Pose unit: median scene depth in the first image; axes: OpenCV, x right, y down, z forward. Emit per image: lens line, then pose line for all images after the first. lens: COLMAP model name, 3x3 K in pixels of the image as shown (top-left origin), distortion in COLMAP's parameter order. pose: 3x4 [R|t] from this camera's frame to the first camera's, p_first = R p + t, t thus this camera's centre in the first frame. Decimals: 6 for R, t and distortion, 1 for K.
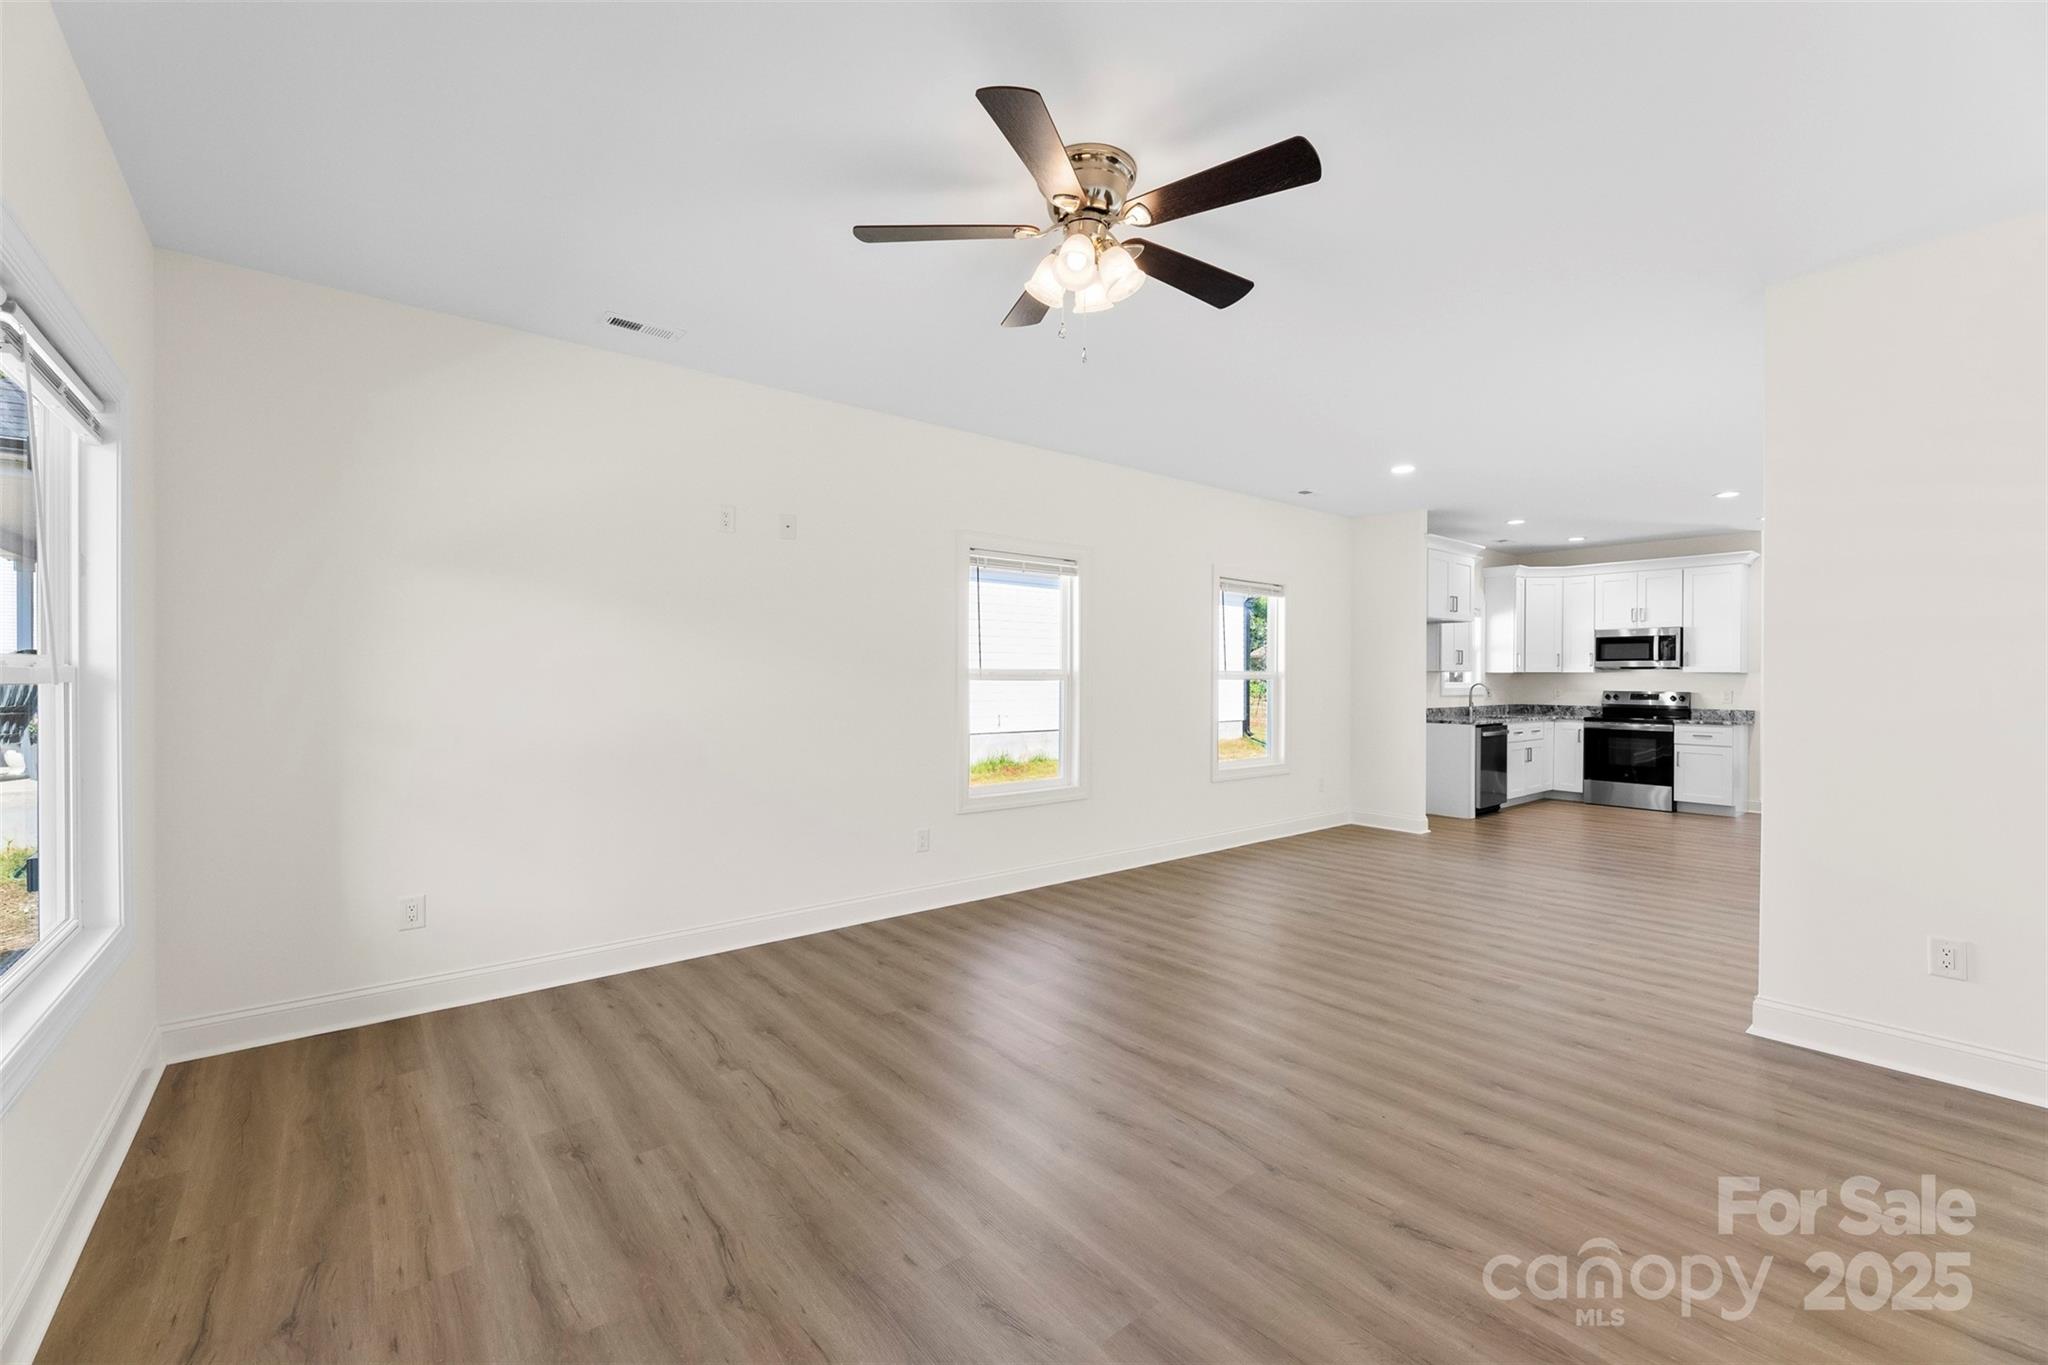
lens RADIAL K [[843.8, 0, 1024.0], [0, 843.8, 682.5], [0, 0, 1]] dist [-0.001350, -0.000148]
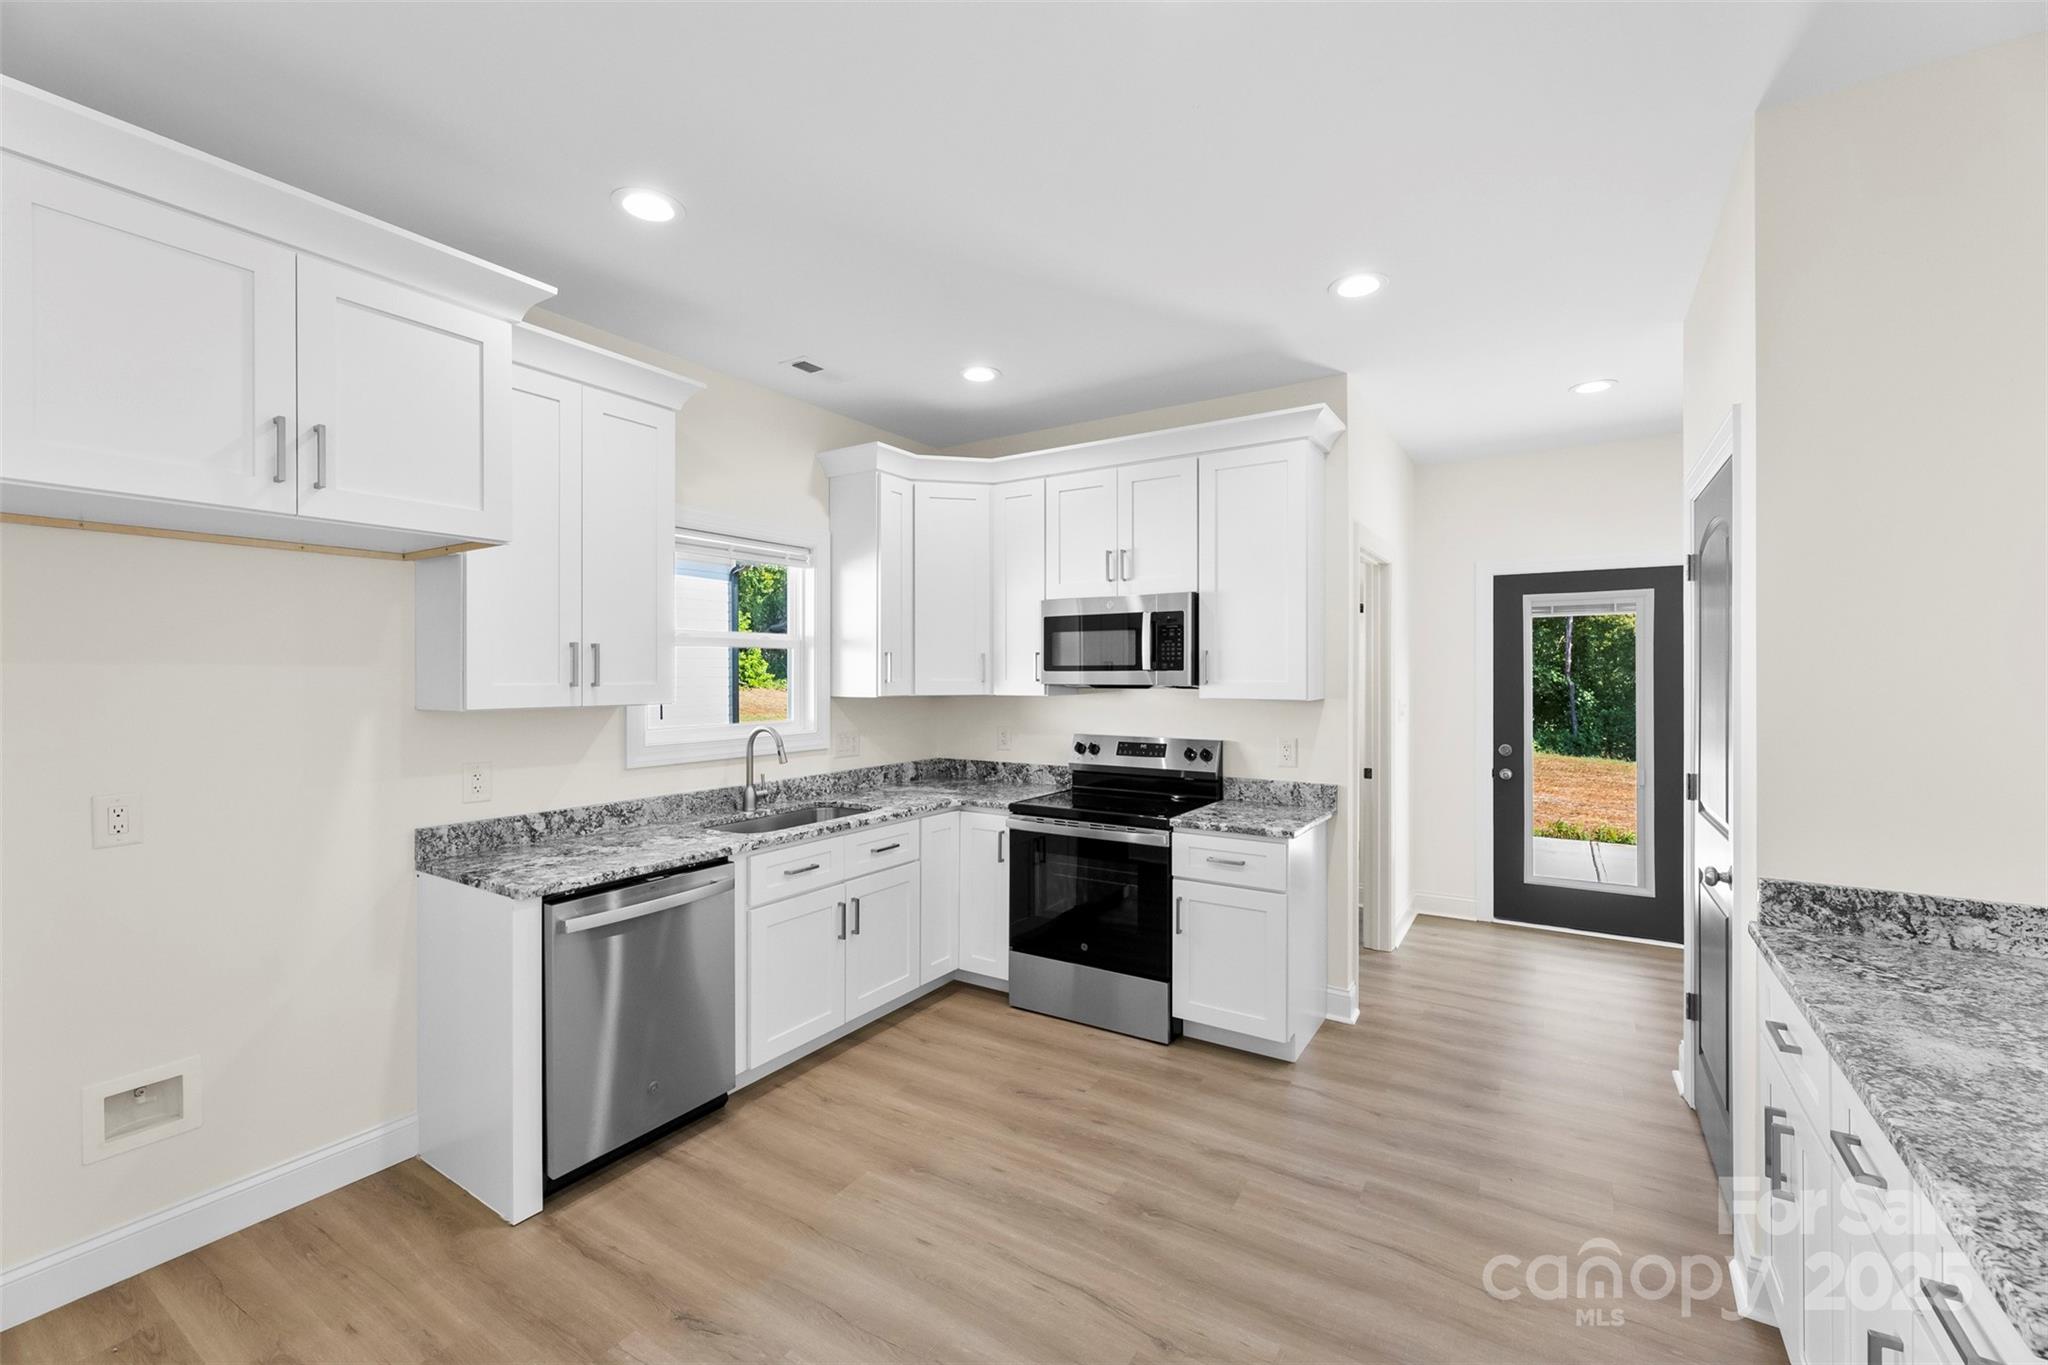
lens RADIAL K [[830.5, 0, 1028.9], [0, 830.5, 674.2], [0, 0, 1]] dist [-0.000267, -0.000025]
pose [[0.948774, -0.001988, 0.315951, 0.542389], [0.004490, 0.999964, -0.007192, -0.020818], [-0.315925, 0.008242, 0.948748, 0.600875]]
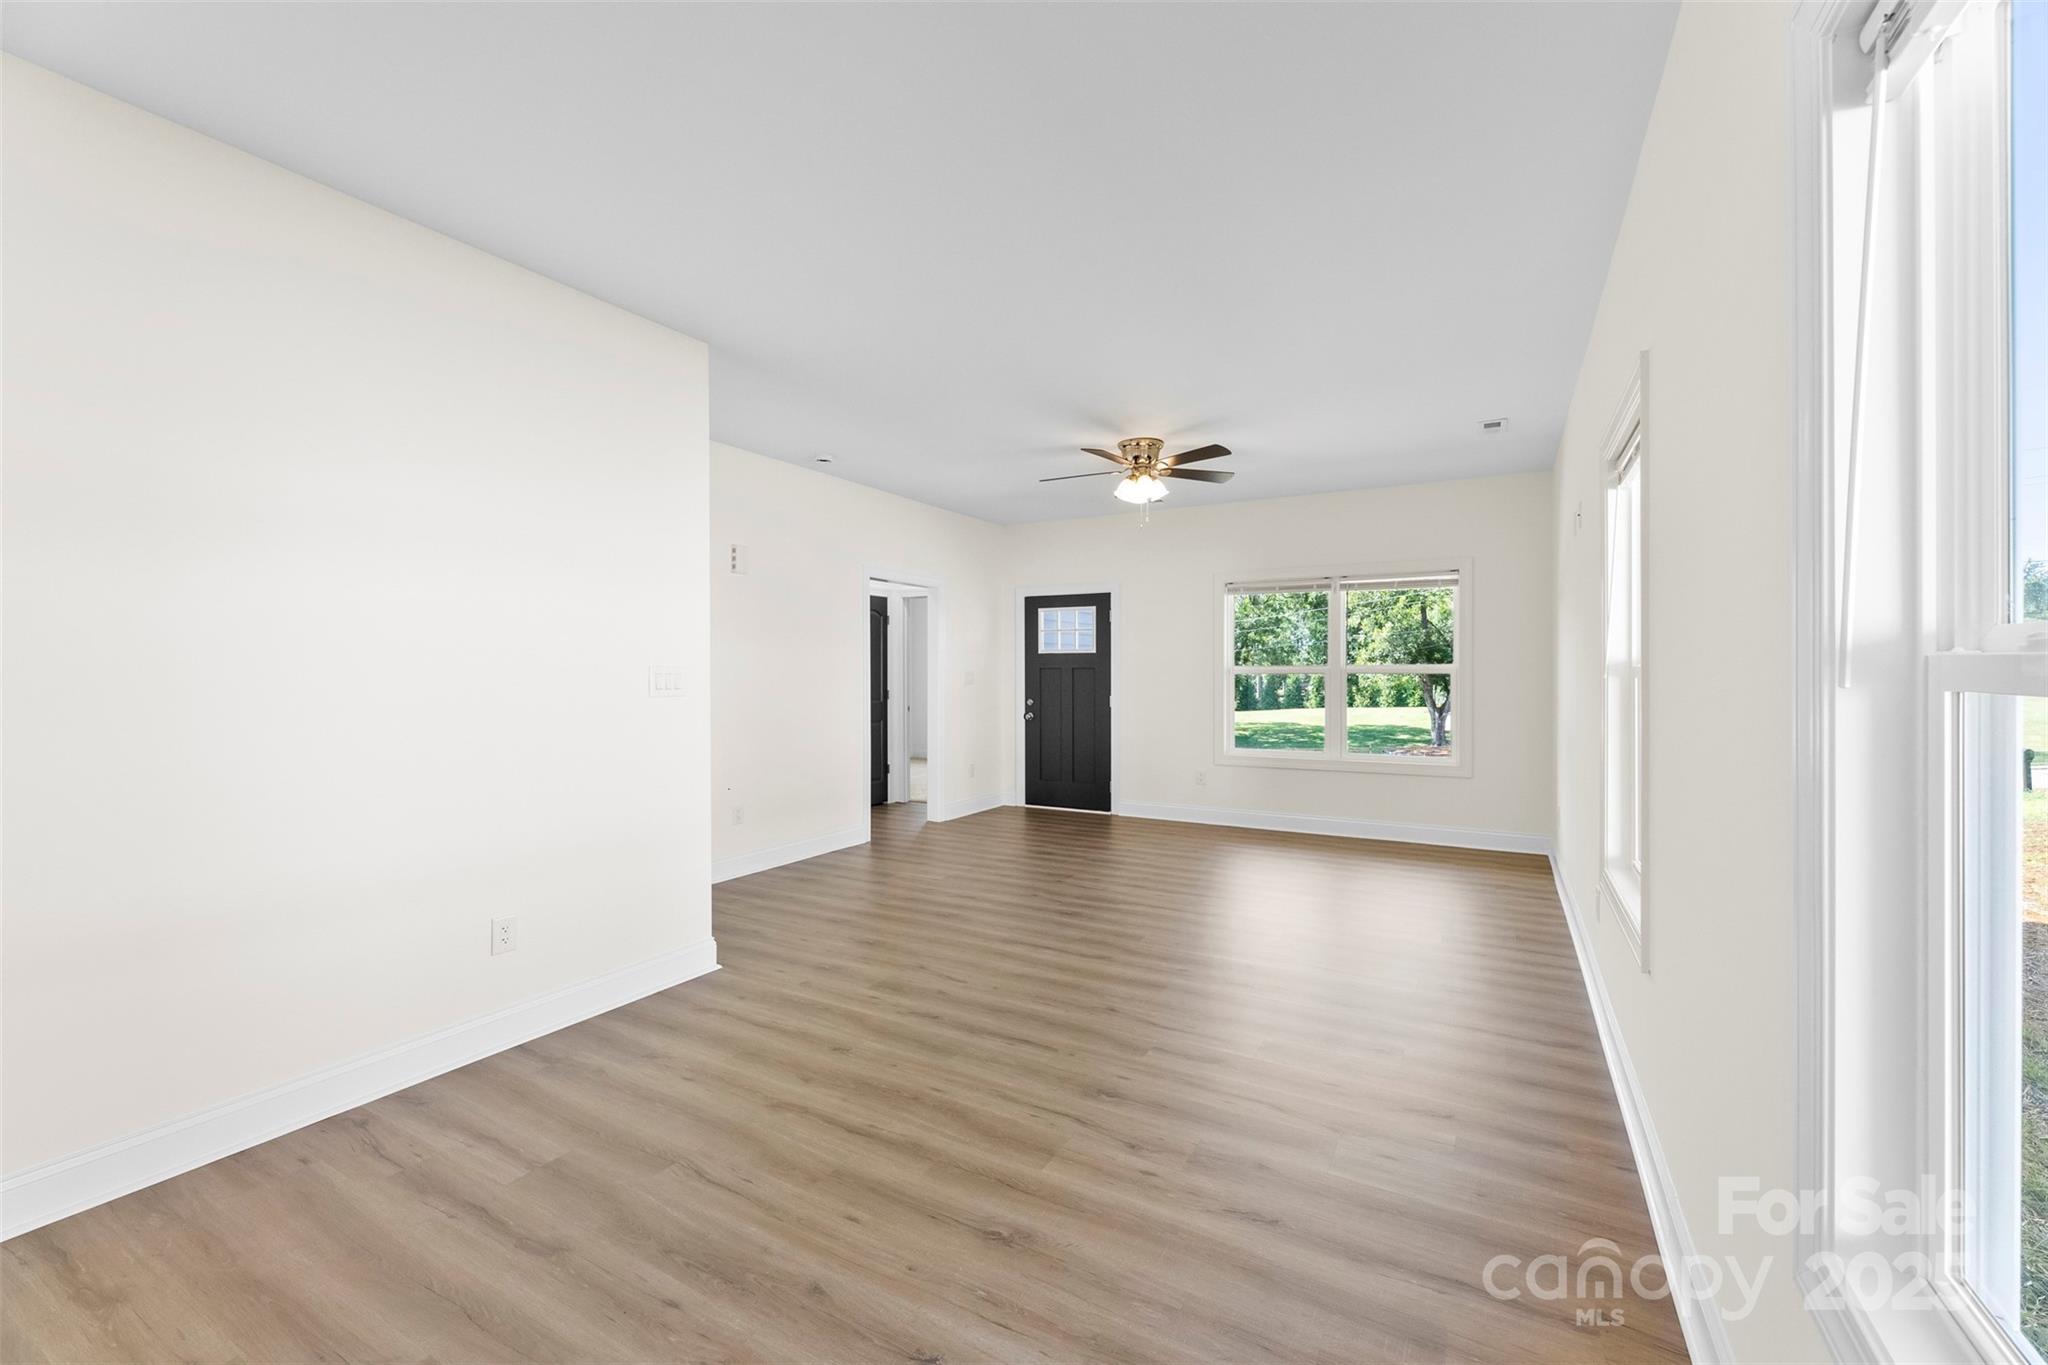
lens RADIAL K [[830.5, 0, 1028.9], [0, 830.5, 674.2], [0, 0, 1]] dist [-0.000267, -0.000025]
pose [[-0.932226, 0.005139, -0.361841, 0.312080], [0.001252, 0.999939, 0.010978, -0.003948], [0.361875, 0.009781, -0.932175, 0.802293]]
